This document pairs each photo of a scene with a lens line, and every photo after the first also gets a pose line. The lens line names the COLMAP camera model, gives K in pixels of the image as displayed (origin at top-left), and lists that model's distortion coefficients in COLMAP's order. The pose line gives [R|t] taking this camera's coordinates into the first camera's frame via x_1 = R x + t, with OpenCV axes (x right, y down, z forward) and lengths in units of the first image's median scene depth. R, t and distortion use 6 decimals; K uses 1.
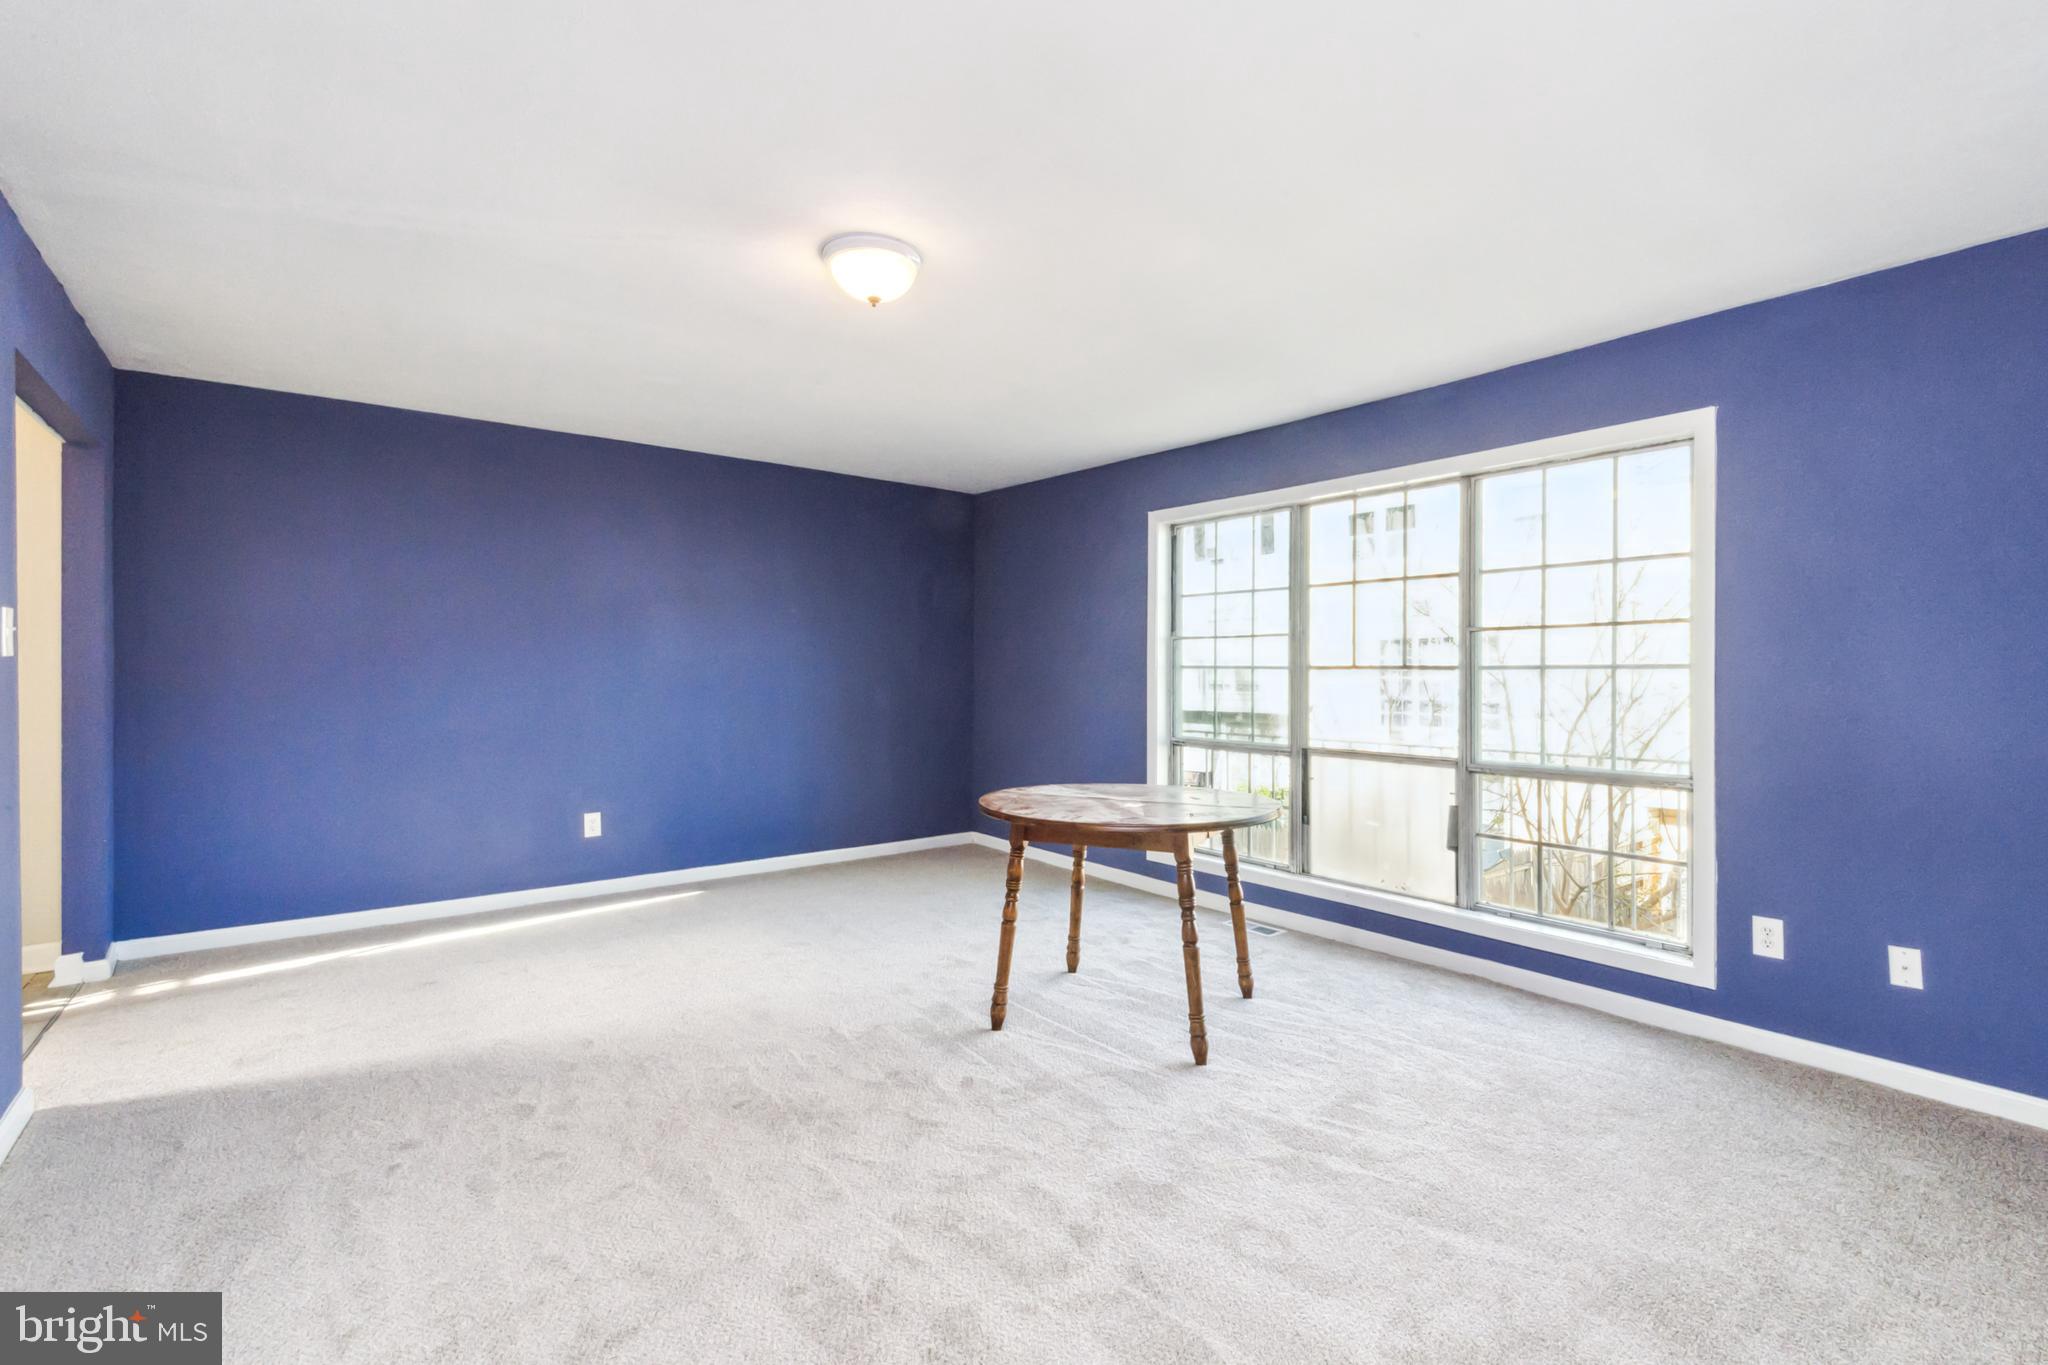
lens RADIAL K [[972.7, 0, 1026.4], [0, 972.7, 675.2], [0, 0, 1]] dist [0.007707, -0.001025]
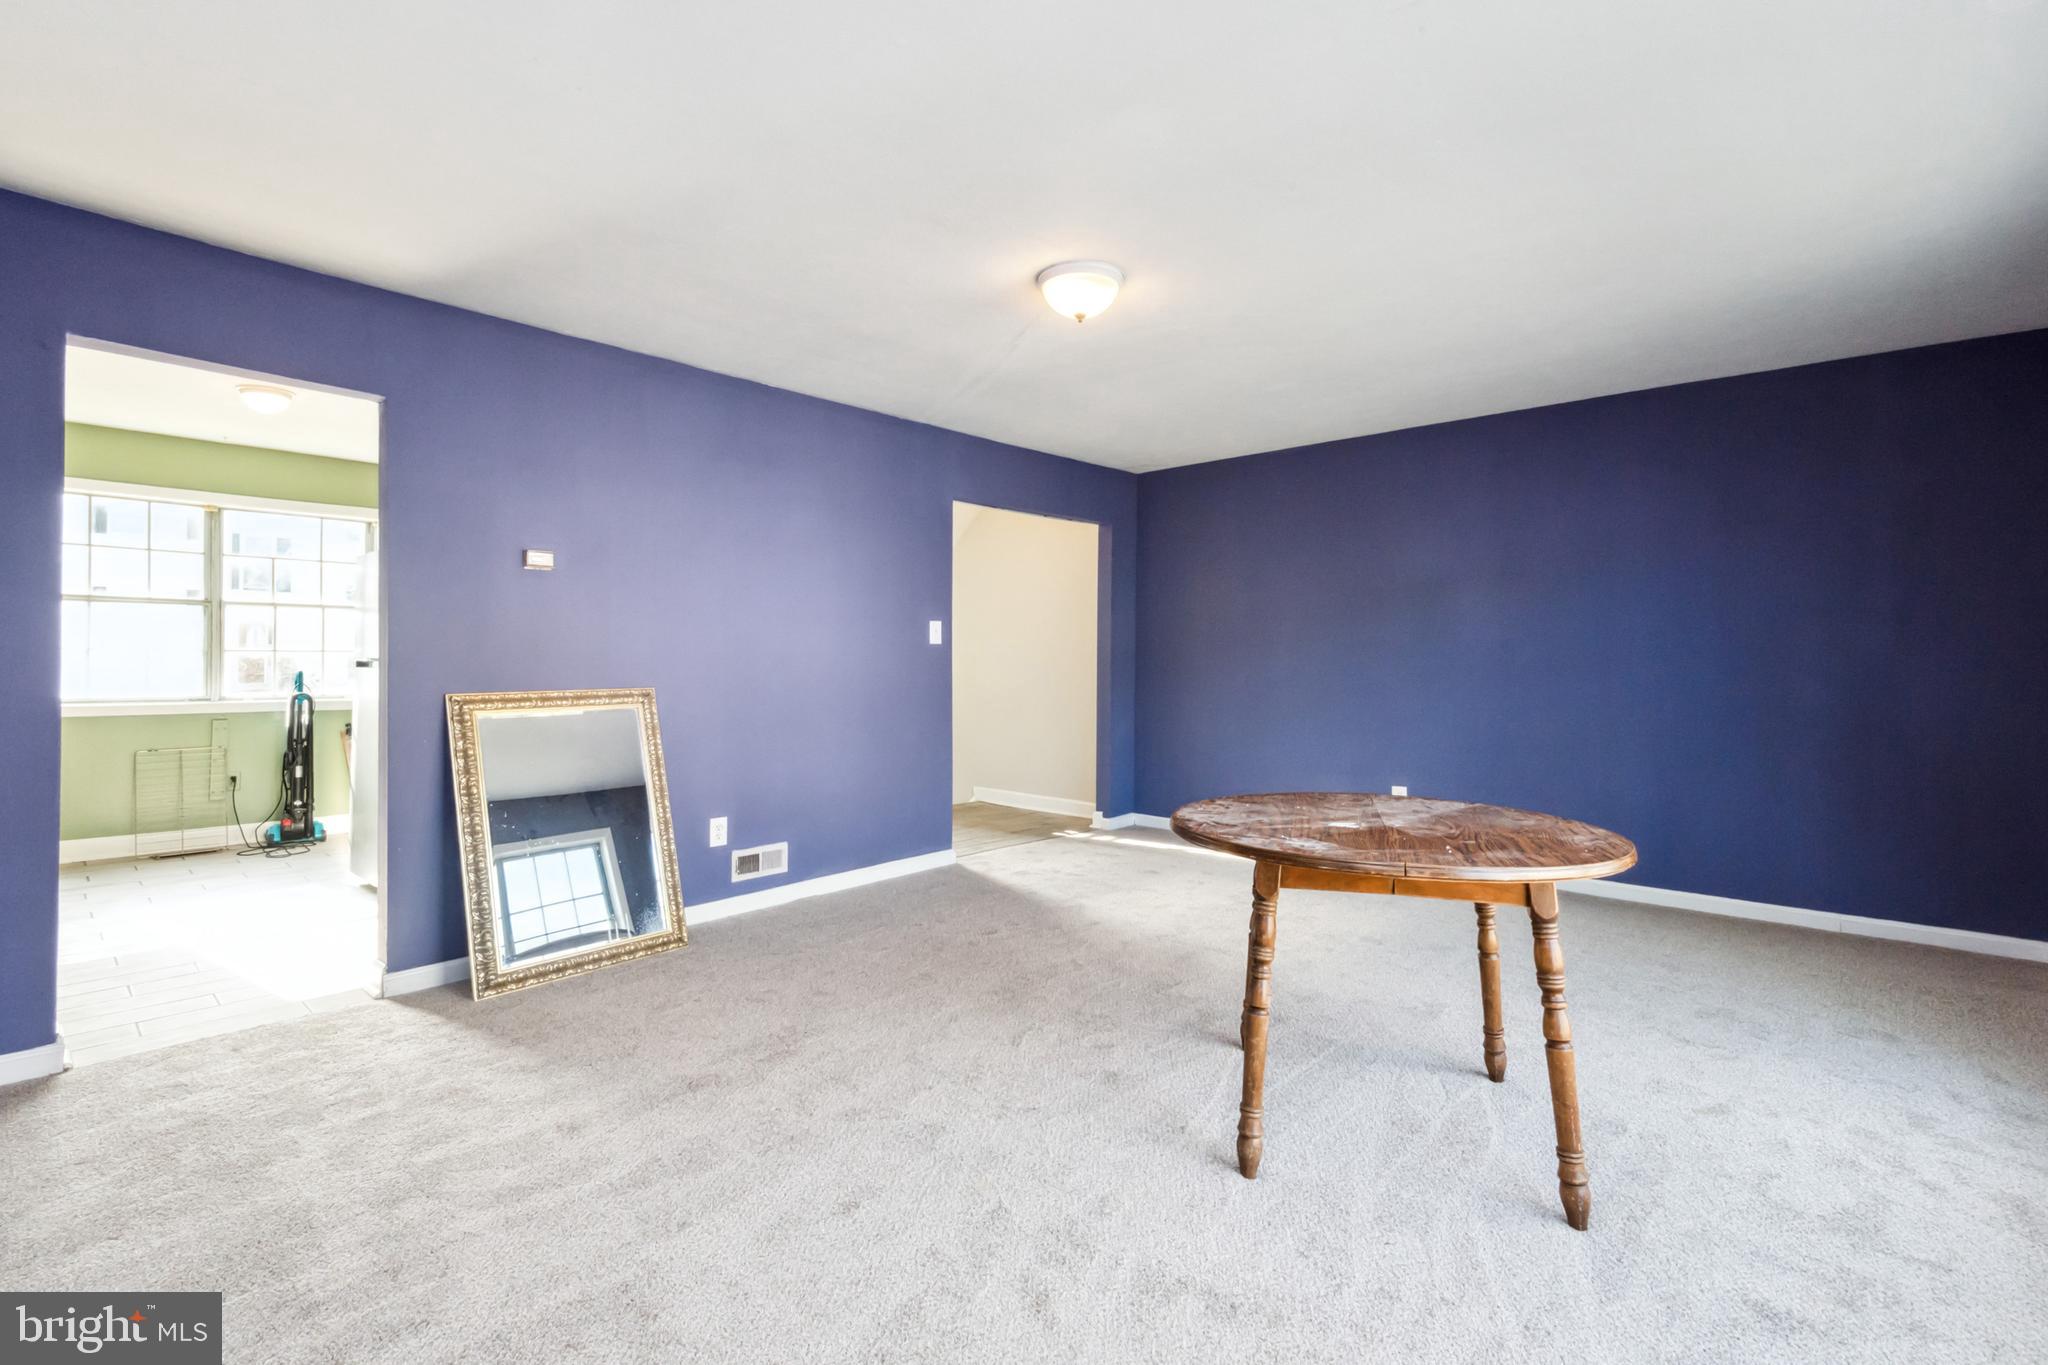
lens RADIAL K [[972.7, 0, 1026.7], [0, 972.7, 670.6], [0, 0, 1]] dist [0.007707, -0.001025]
pose [[0.146846, 0.014998, -0.989046, 0.880817], [-0.011843, 0.999840, 0.013403, 0.008397], [0.989089, 0.009745, 0.147000, 0.717797]]
